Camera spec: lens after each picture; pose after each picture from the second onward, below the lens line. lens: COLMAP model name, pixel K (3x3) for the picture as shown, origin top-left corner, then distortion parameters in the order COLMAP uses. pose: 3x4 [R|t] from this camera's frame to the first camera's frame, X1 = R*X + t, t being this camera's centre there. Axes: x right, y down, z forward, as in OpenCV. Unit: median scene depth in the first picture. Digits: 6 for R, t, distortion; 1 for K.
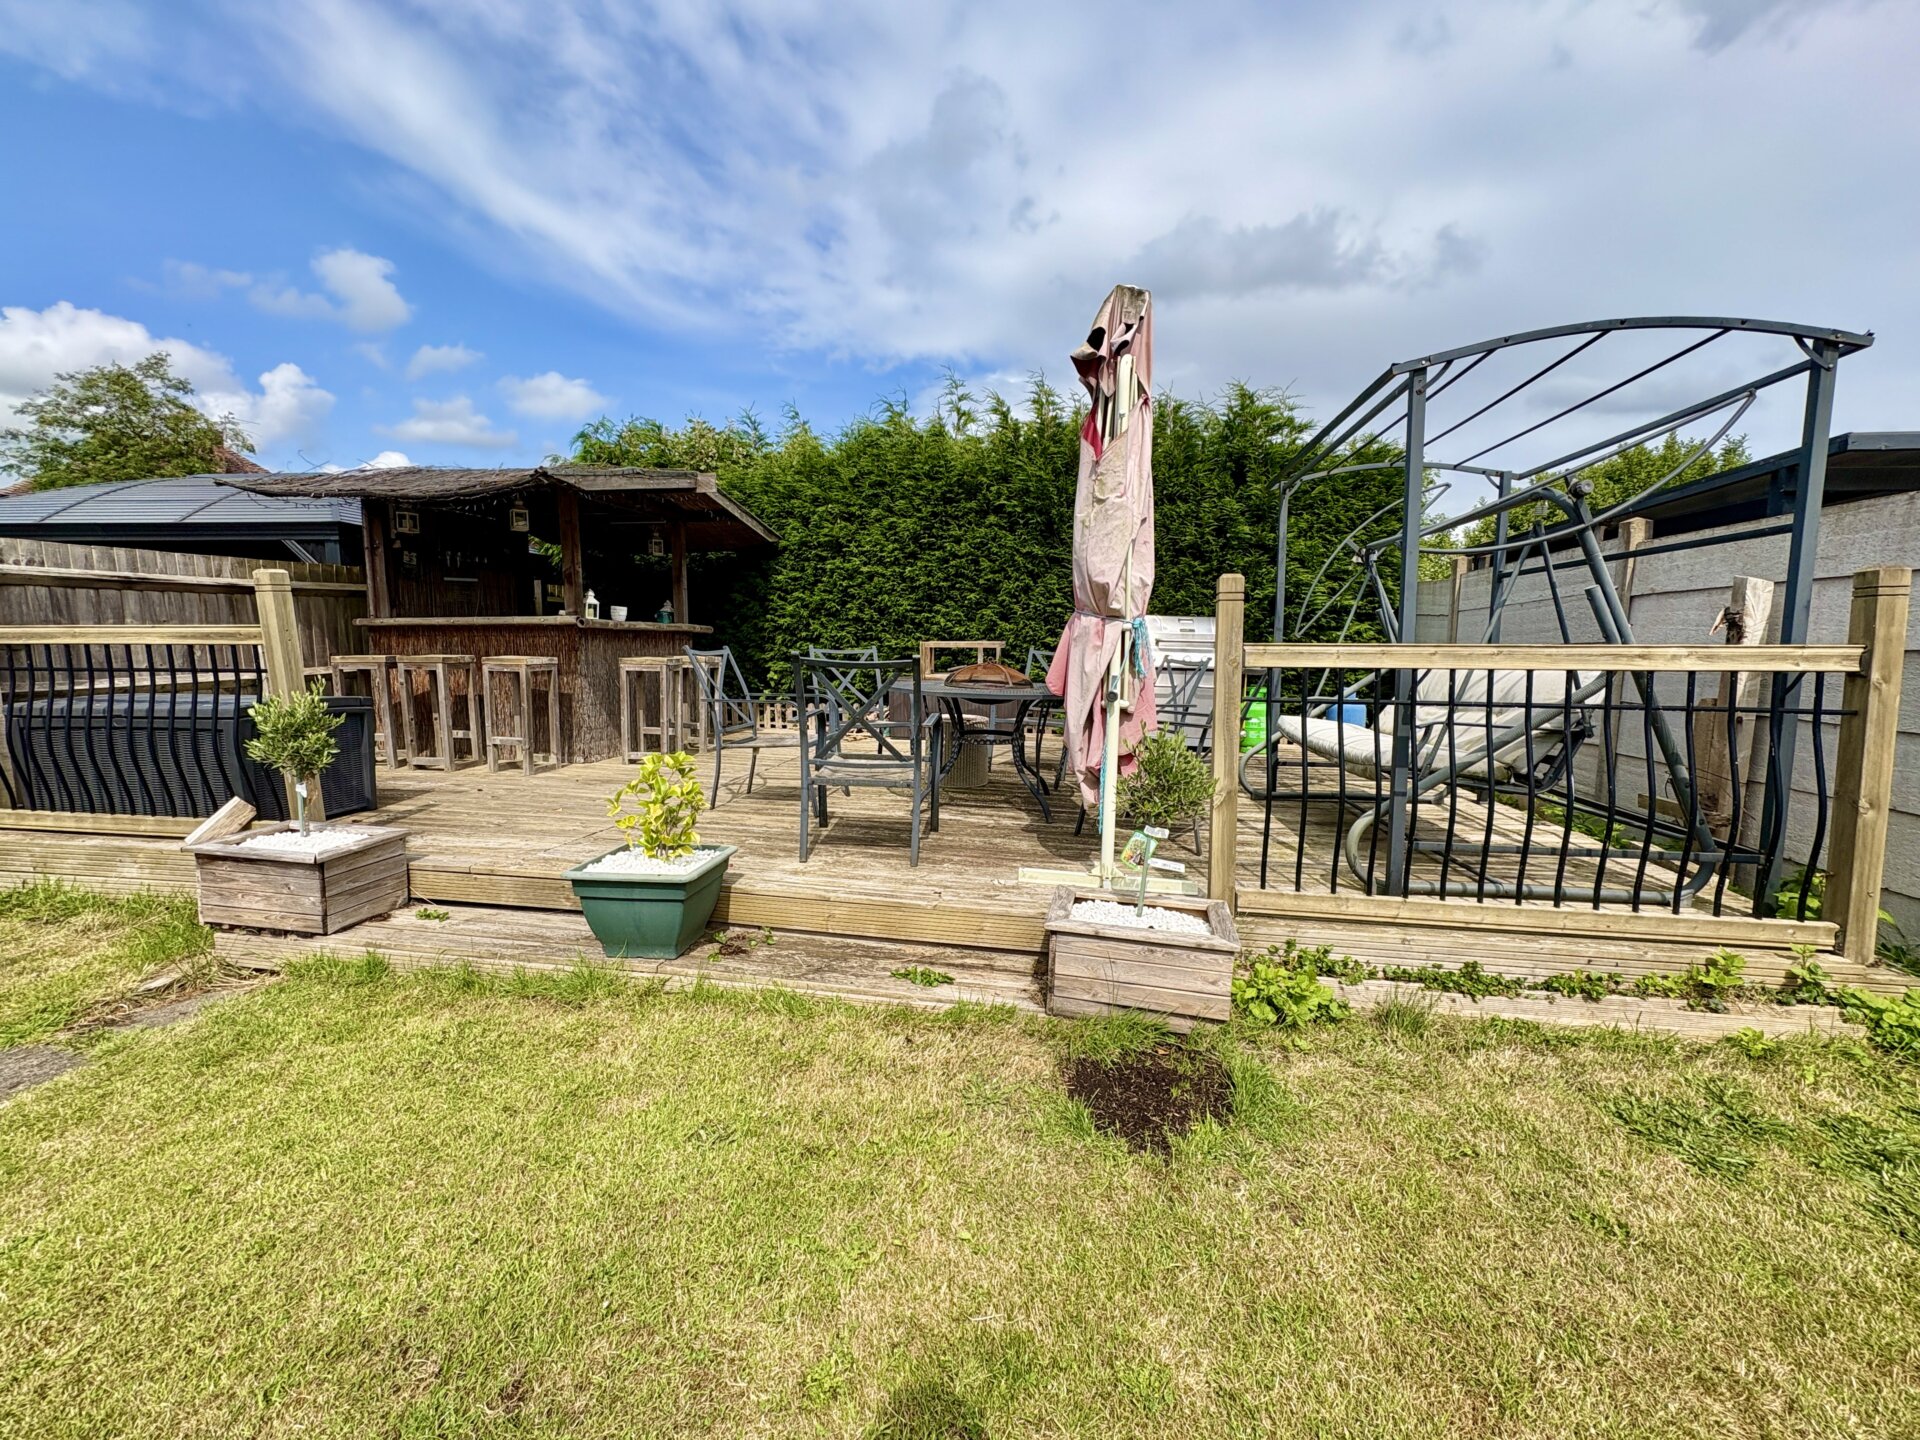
lens RADIAL K [[773.0, 0, 962.6], [0, 773.0, 710.6], [0, 0, 1]] dist [0.009360, 0.000056]
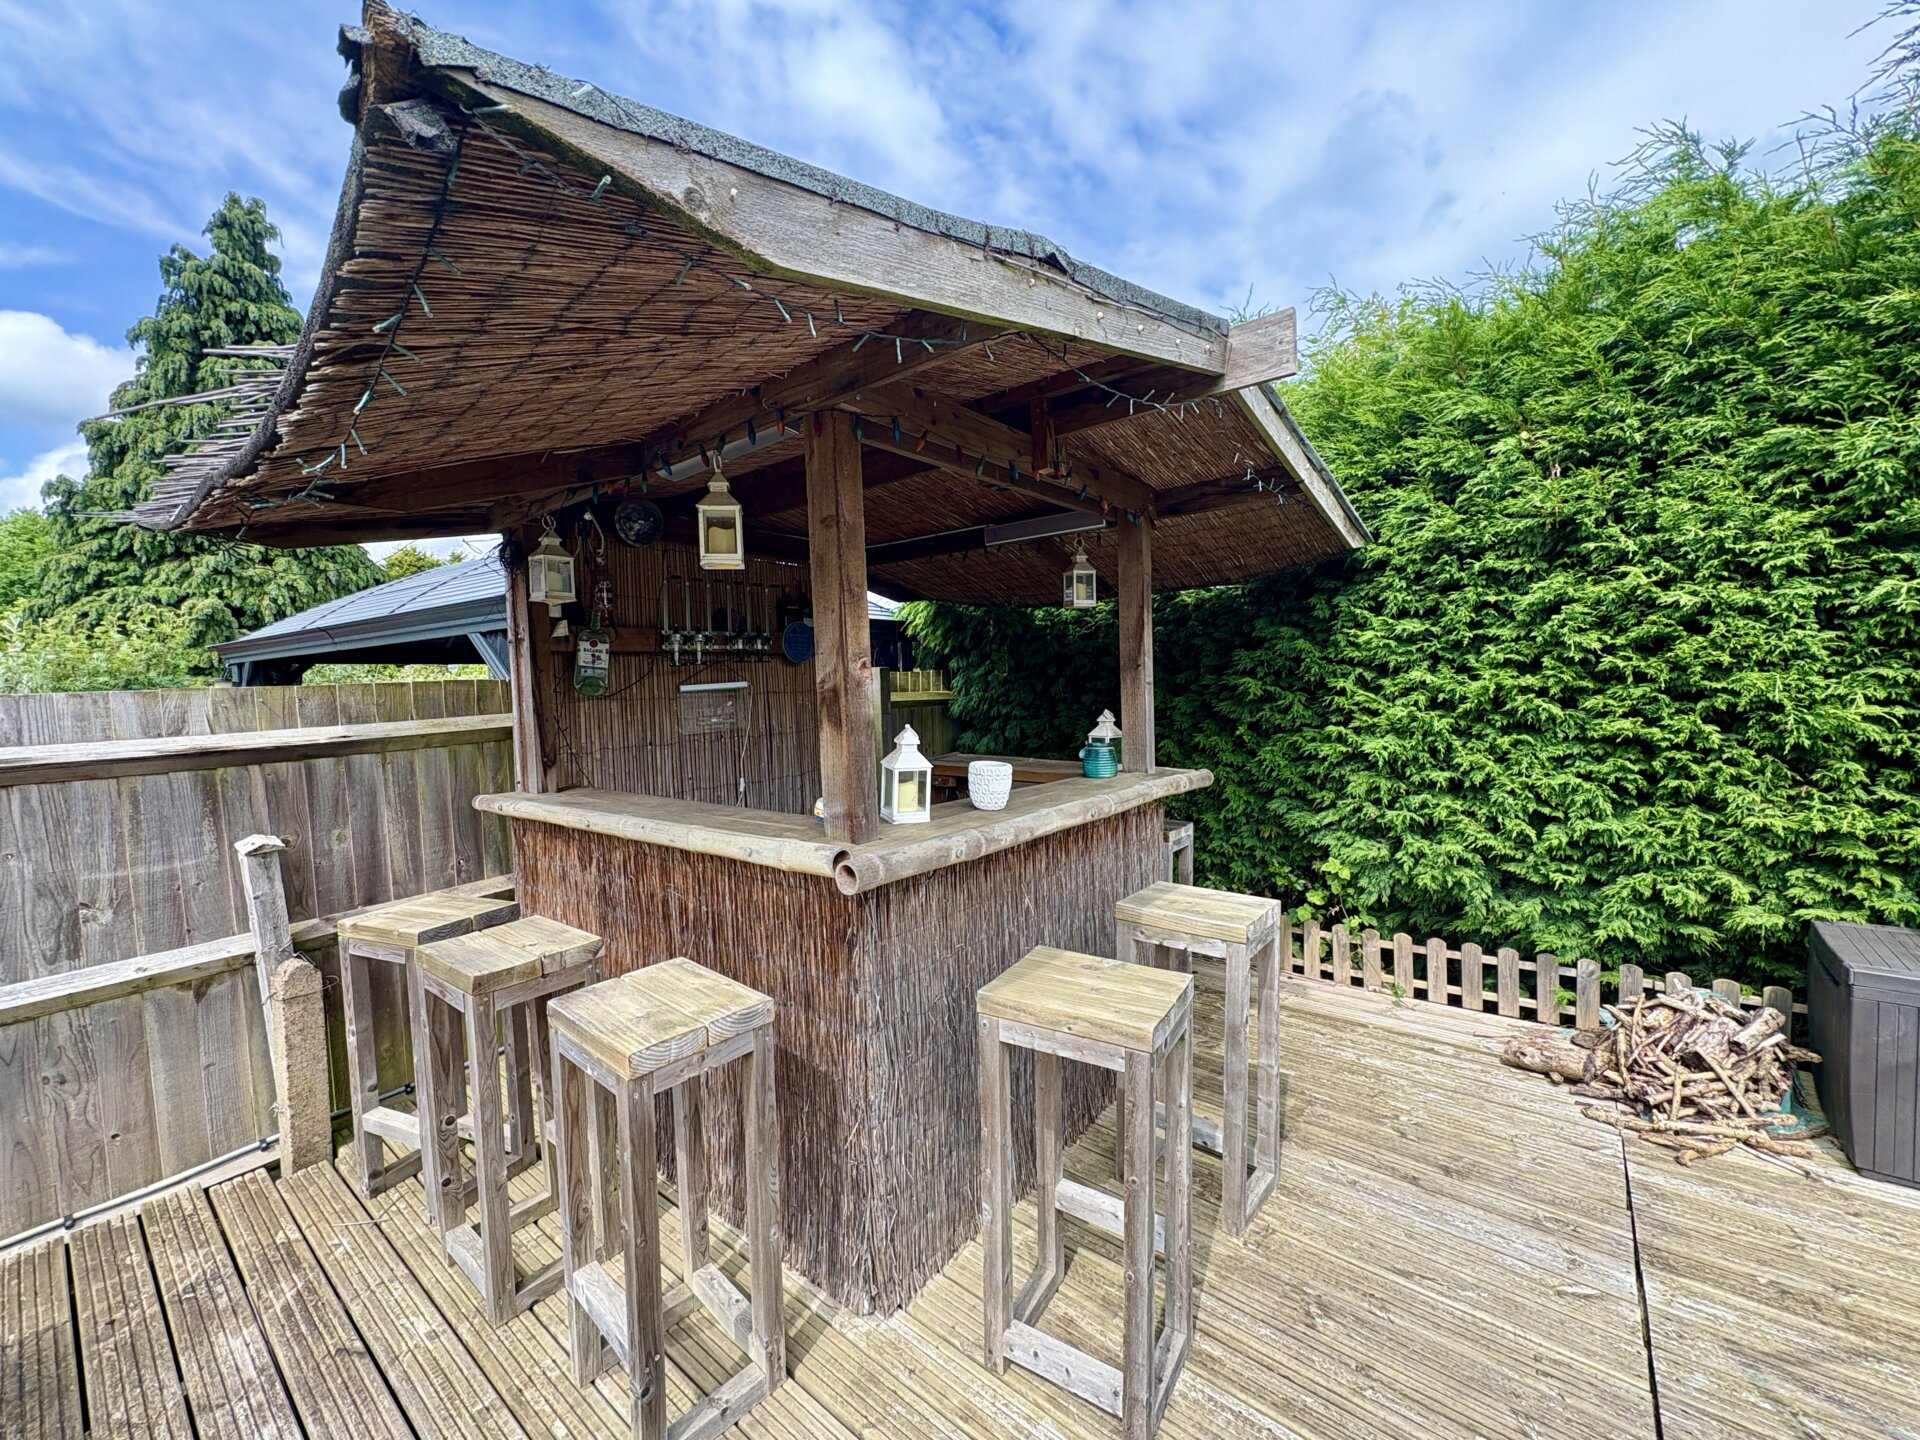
lens RADIAL K [[667.7, 0, 963.0], [0, 667.7, 721.8], [0, 0, 1]] dist [-0.001244, -0.000116]
pose [[0.866134, 0.000195, -0.499811, -0.245728], [-0.012709, 0.999685, -0.021634, -0.117263], [0.499650, 0.025090, 0.865864, 0.591419]]
